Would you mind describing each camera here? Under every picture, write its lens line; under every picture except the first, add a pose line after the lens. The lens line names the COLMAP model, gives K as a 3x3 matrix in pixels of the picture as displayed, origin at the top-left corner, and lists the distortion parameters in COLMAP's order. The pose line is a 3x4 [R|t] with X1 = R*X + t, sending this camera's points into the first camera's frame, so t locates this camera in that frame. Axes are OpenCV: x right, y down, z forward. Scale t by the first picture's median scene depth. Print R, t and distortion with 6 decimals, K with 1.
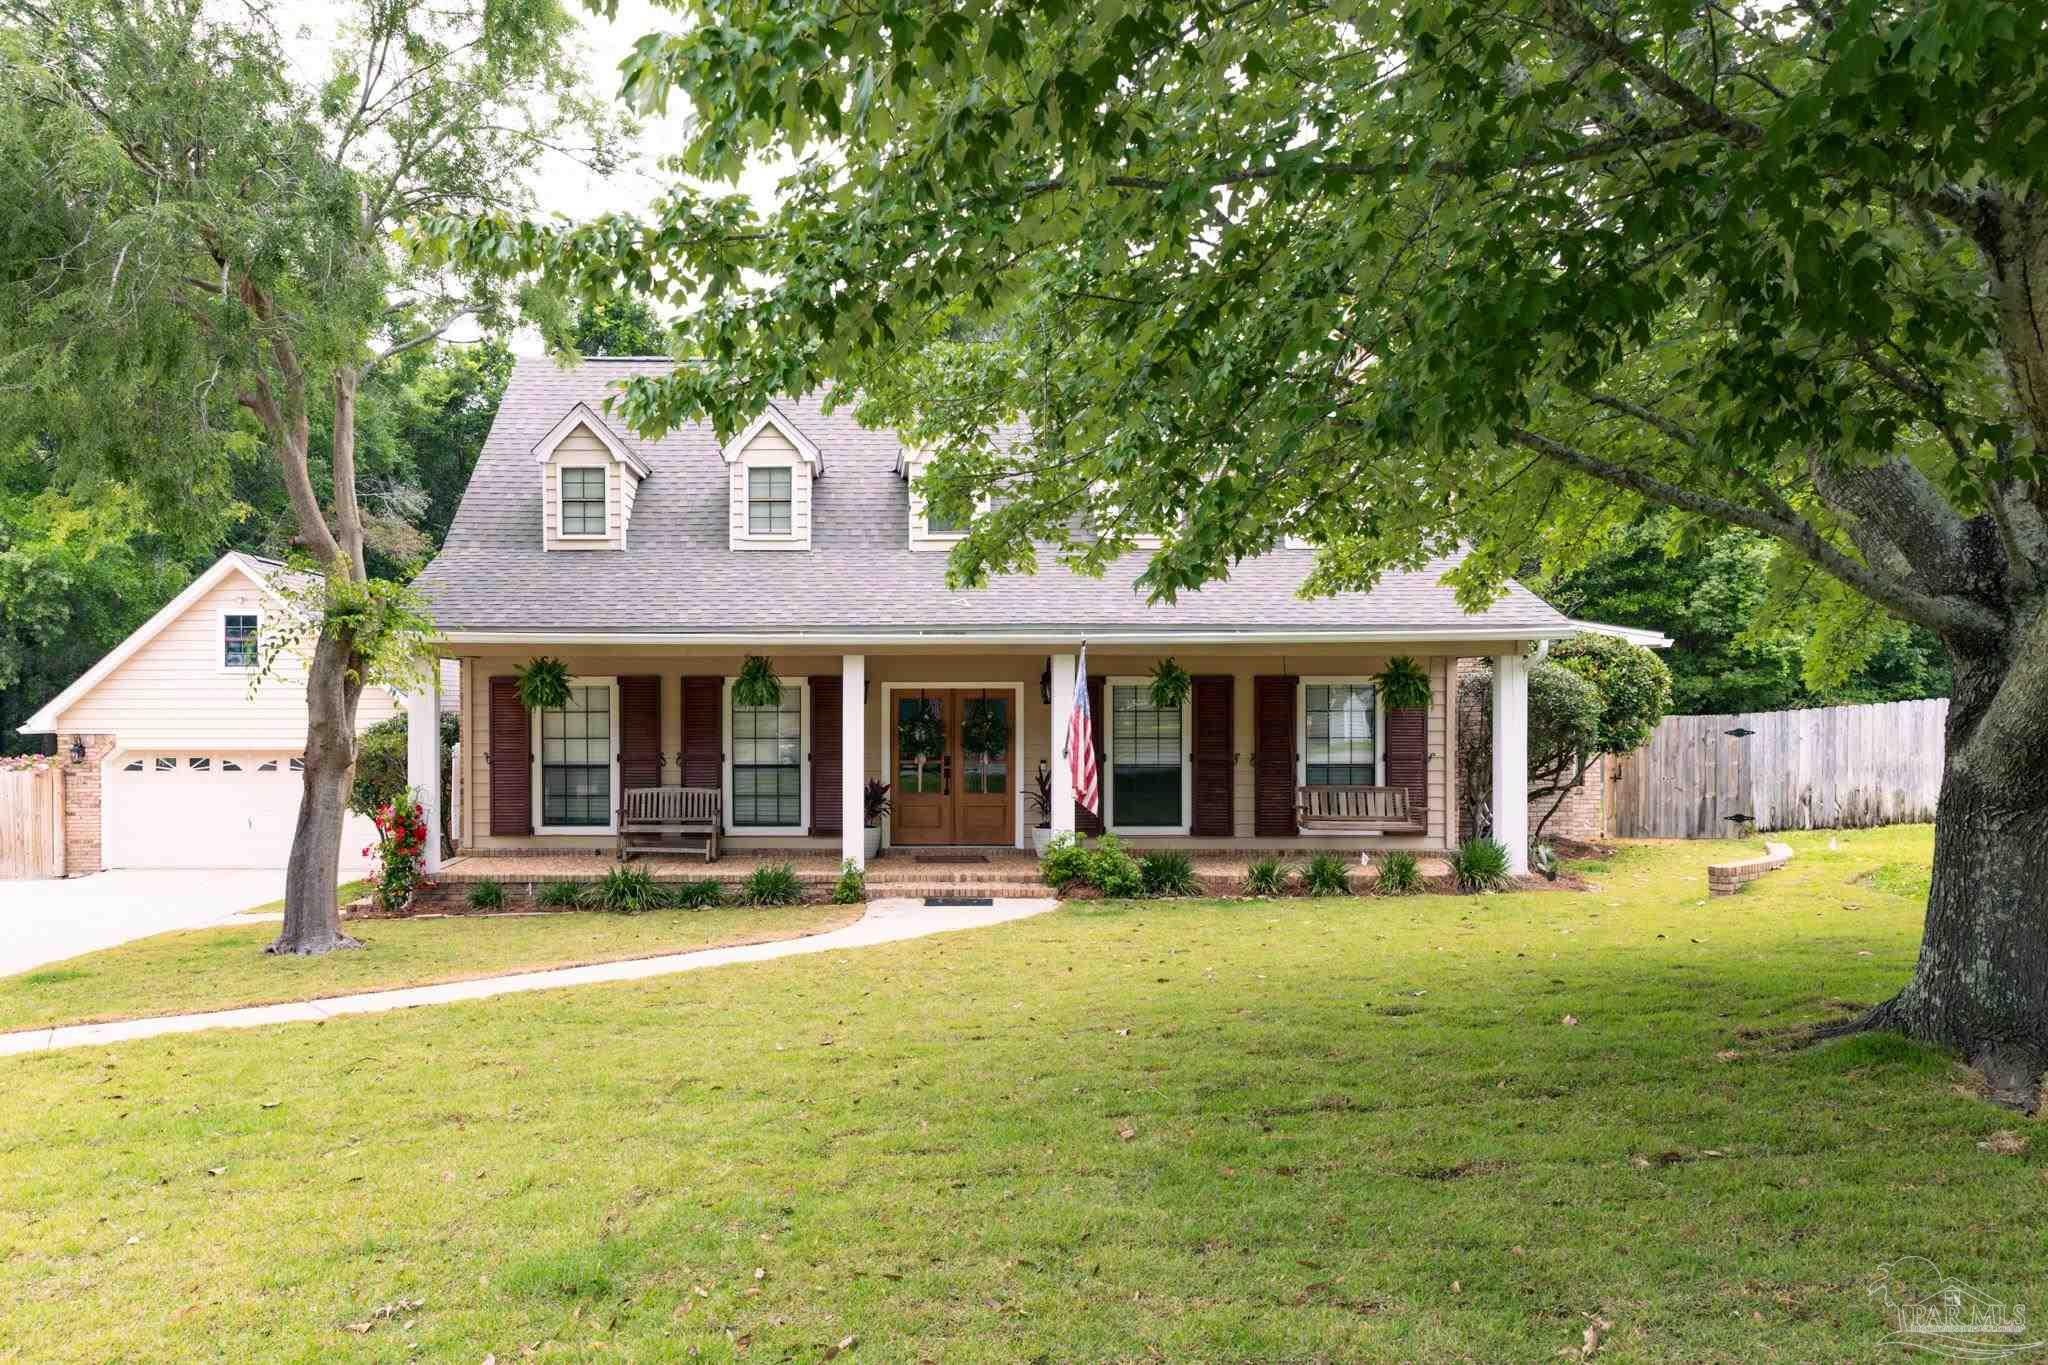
lens RADIAL K [[1429.3, 0, 920.2], [0, 1429.3, 692.8], [0, 0, 1]] dist [0.006465, 0.000158]
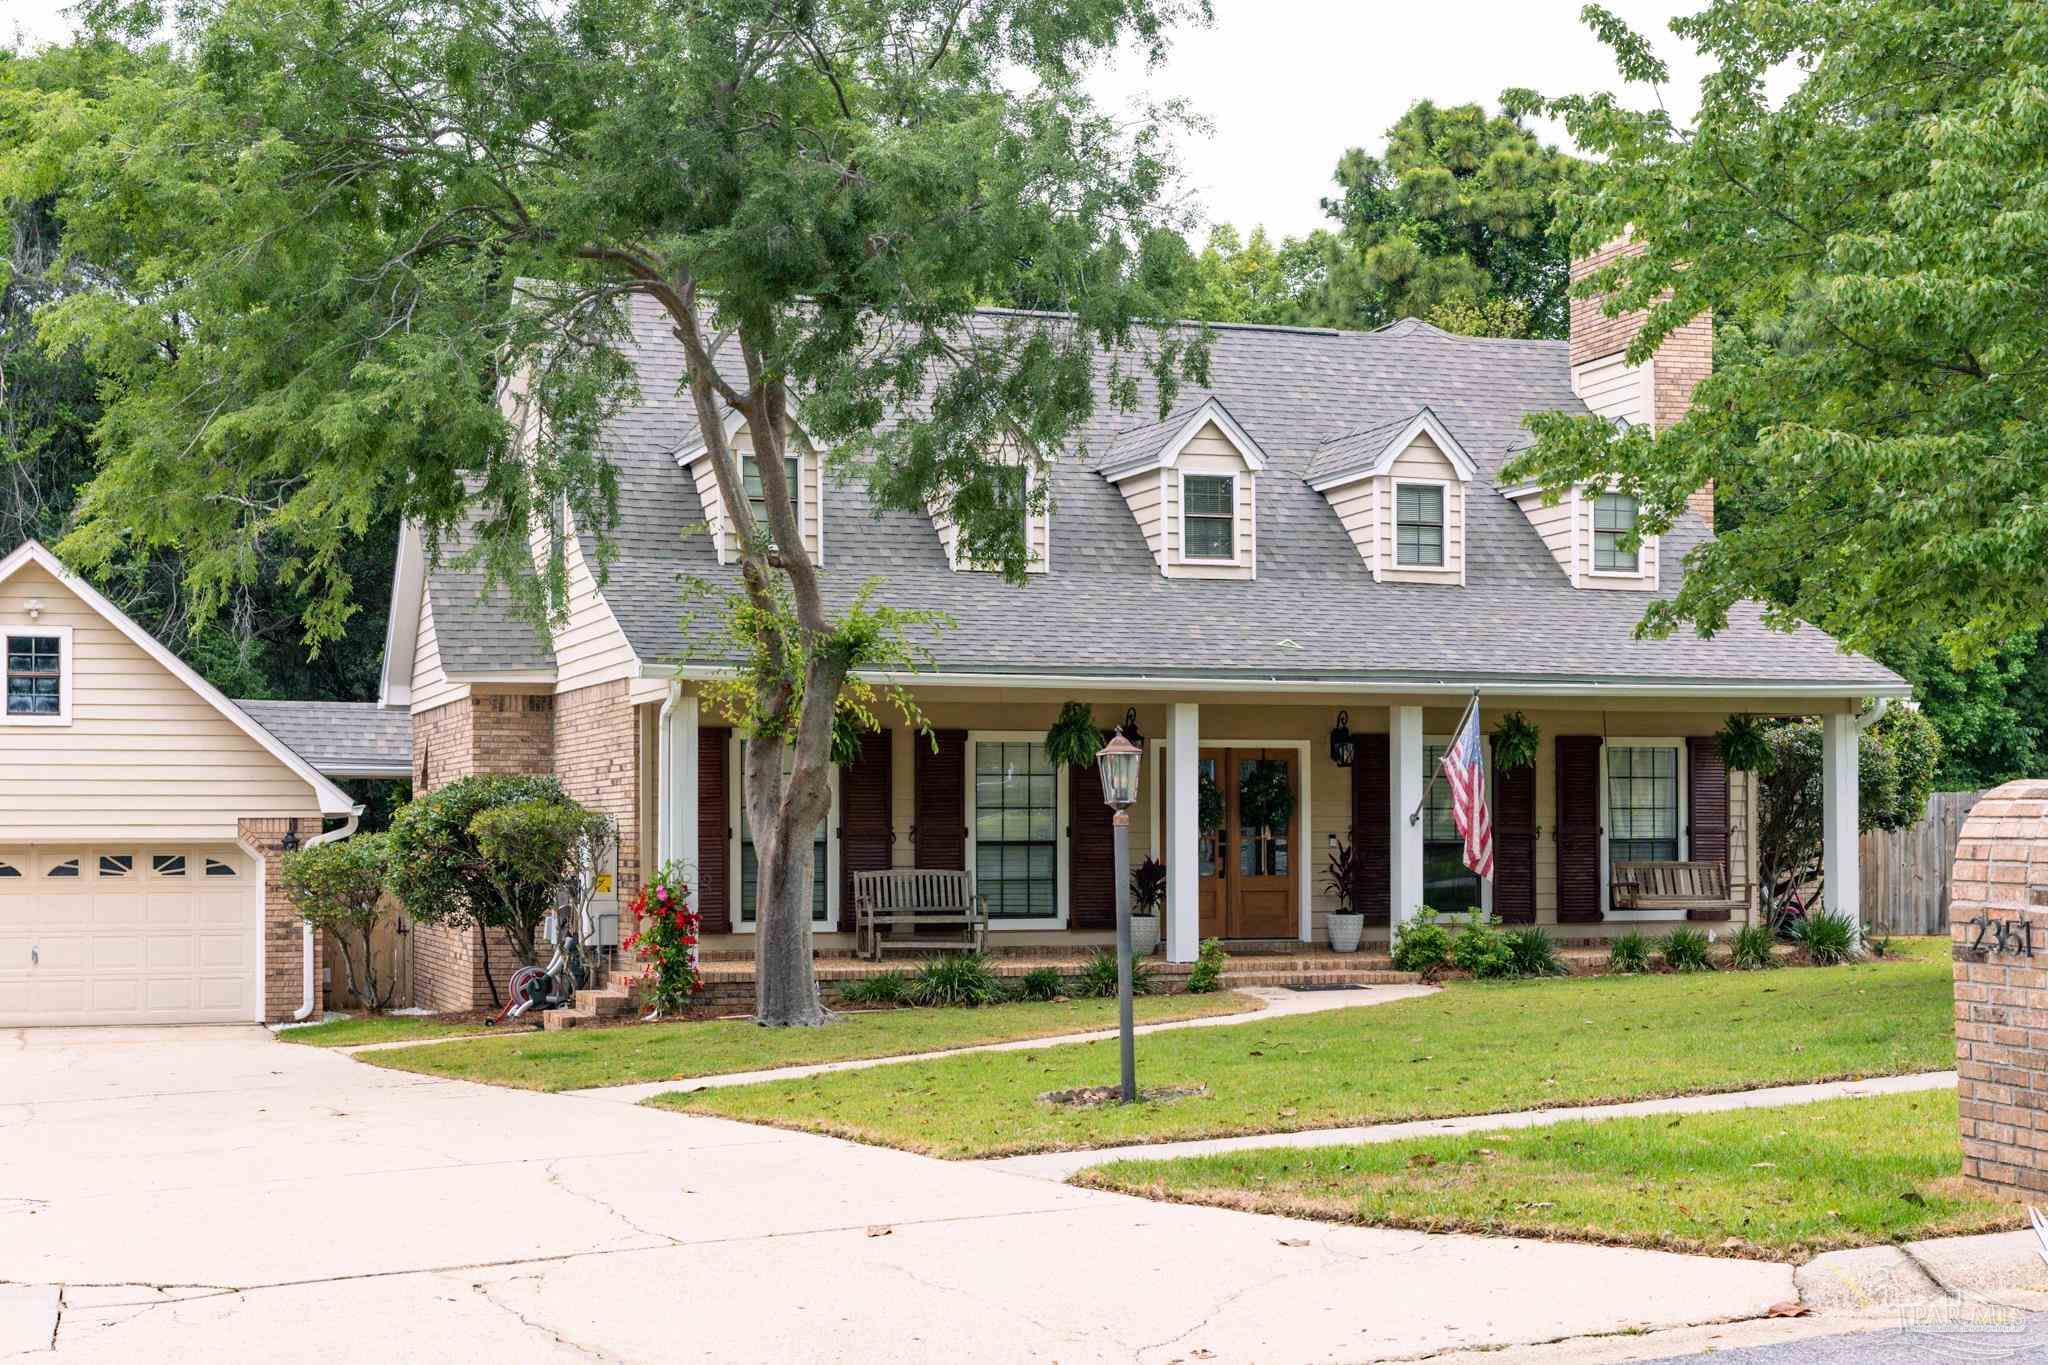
lens RADIAL K [[2939.6, 0, 1027.0], [0, 2939.6, 692.5], [0, 0, 1]] dist [0.017479, 0.000000]
pose [[0.937506, 0.015795, 0.347611, -0.677152], [-0.000161, 0.998989, -0.044958, 0.041507], [-0.347970, 0.042093, 0.936560, -0.546422]]
